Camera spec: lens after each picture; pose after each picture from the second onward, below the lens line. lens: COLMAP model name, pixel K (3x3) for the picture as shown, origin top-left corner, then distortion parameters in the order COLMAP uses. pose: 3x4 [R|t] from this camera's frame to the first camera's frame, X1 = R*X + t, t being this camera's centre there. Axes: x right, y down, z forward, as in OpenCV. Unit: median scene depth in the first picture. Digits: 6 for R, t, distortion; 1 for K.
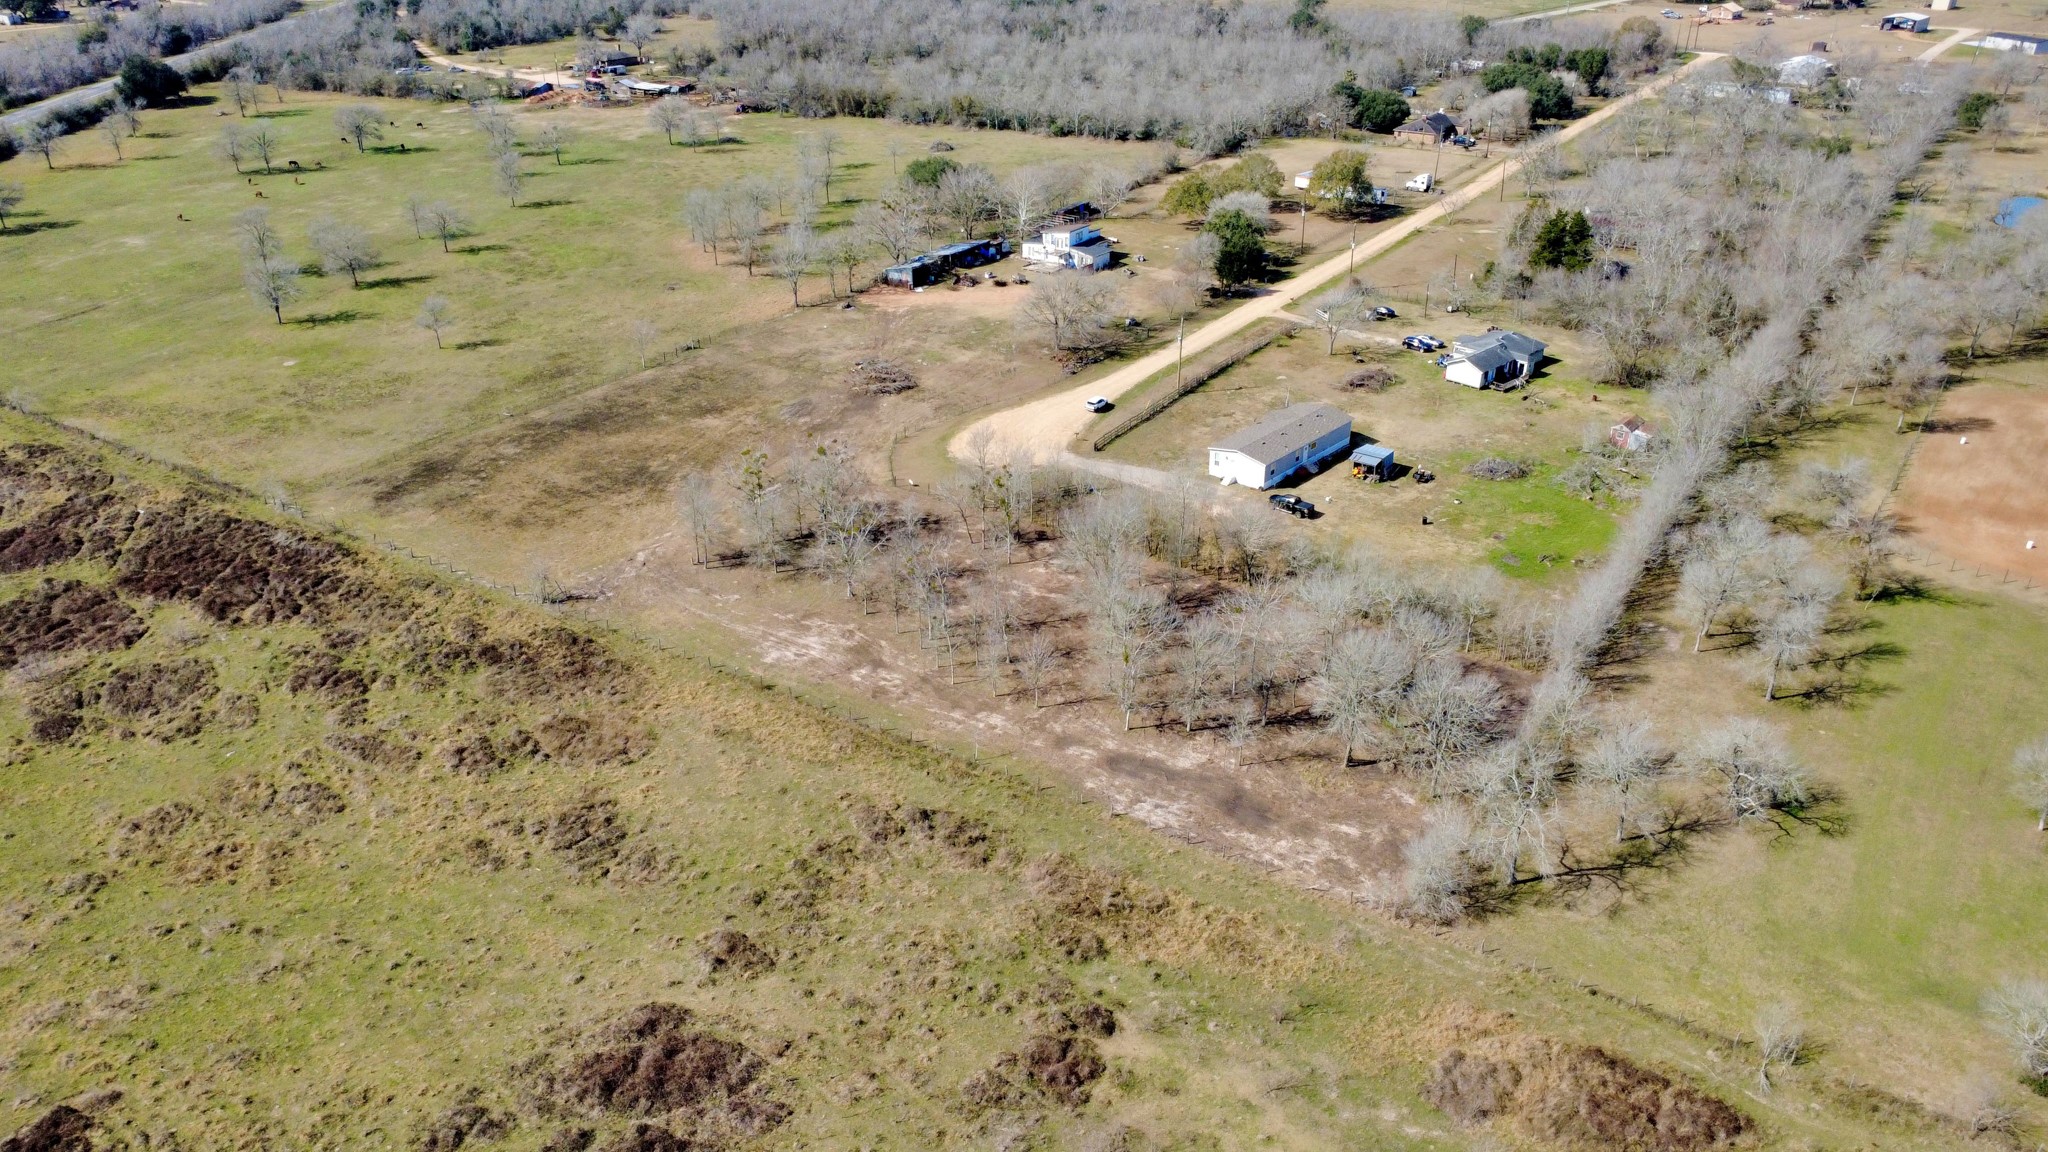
lens RADIAL K [[1485.8, 0, 1024.0], [0, 1485.8, 576.0], [0, 0, 1]] dist [0.000032, 0.002124]
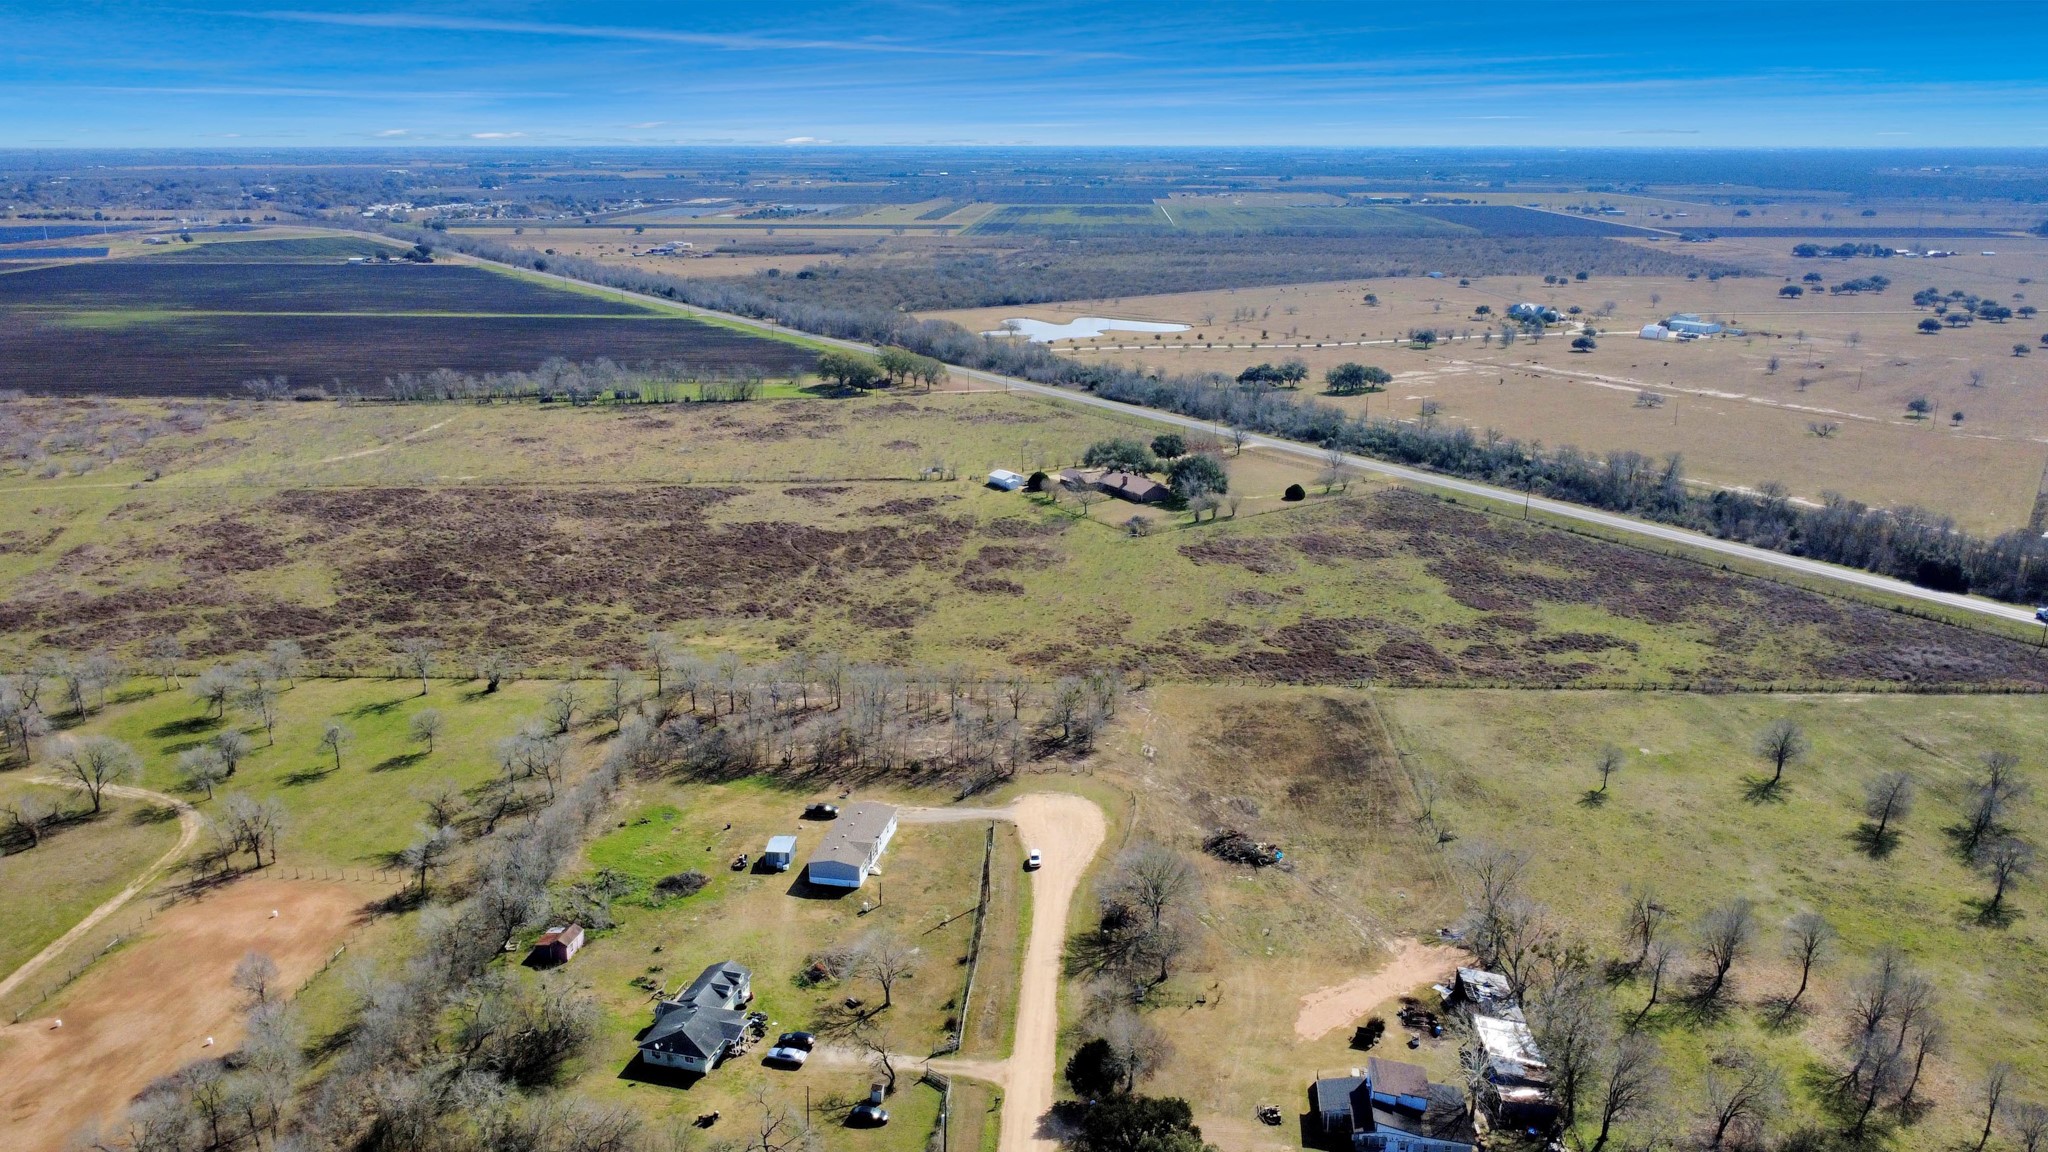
lens RADIAL K [[1511.0, 0, 1024.5], [0, 1511.0, 517.2], [0, 0, 1]] dist [0.000243, -0.000079]
pose [[-0.860096, 0.124437, -0.494723, 0.592530], [-0.234566, 0.764719, 0.600152, -1.001915], [0.453005, 0.632234, -0.628543, 1.554361]]
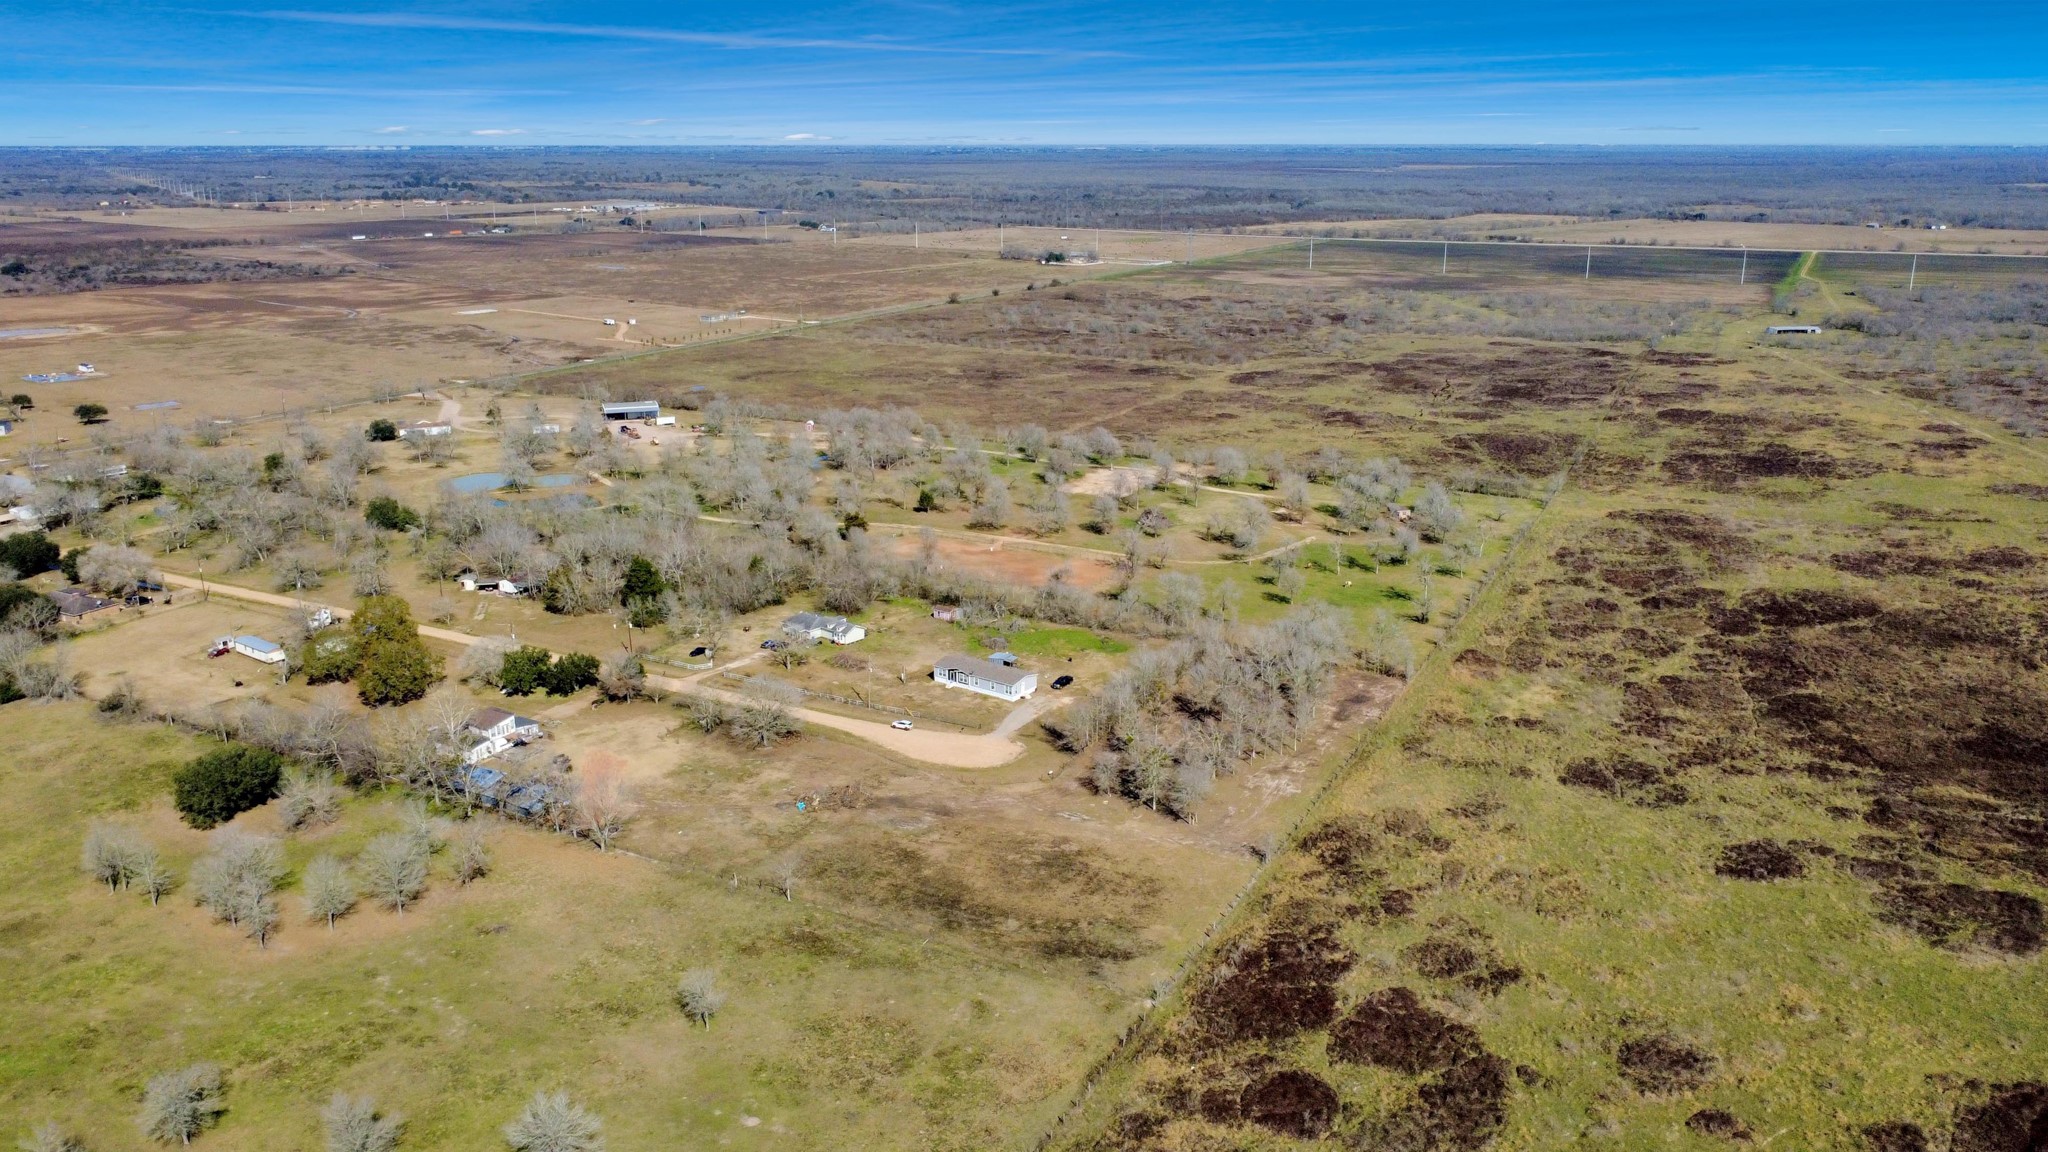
lens RADIAL K [[1539.1, 0, 1026.6], [0, 1539.1, 527.0], [0, 0, 1]] dist [0.004647, 0.001742]
pose [[-0.090150, -0.245839, 0.965109, -1.303732], [0.457439, 0.850568, 0.259391, -0.593336], [-0.884660, 0.464862, 0.035777, 0.760252]]
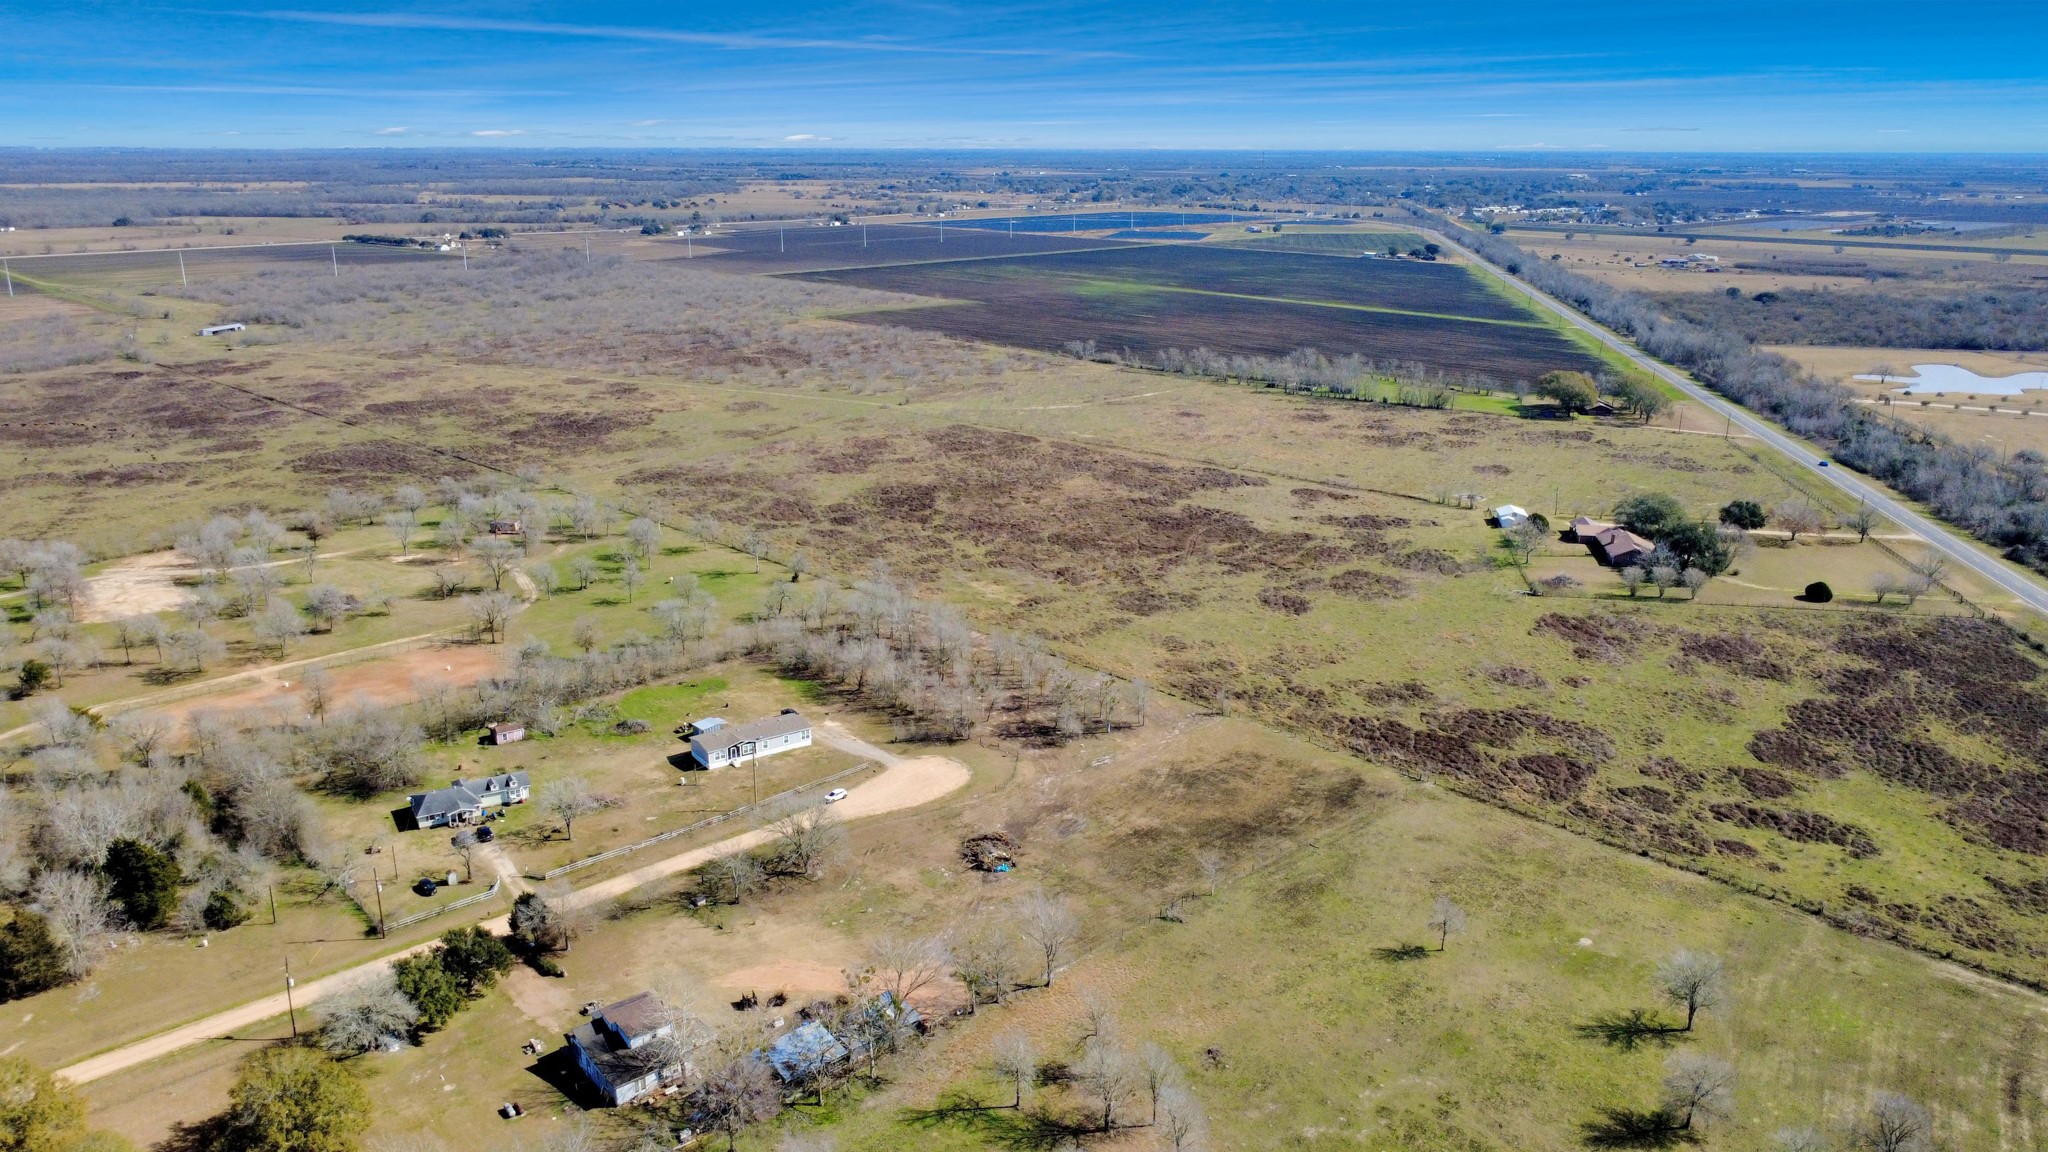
lens RADIAL K [[1485.8, 0, 1024.0], [0, 1485.8, 576.0], [0, 0, 1]] dist [0.000032, 0.002124]
pose [[-0.972973, -0.068440, 0.220546, -0.366487], [0.102937, 0.726386, 0.679534, -1.080192], [-0.206709, 0.683870, -0.699709, 1.713215]]
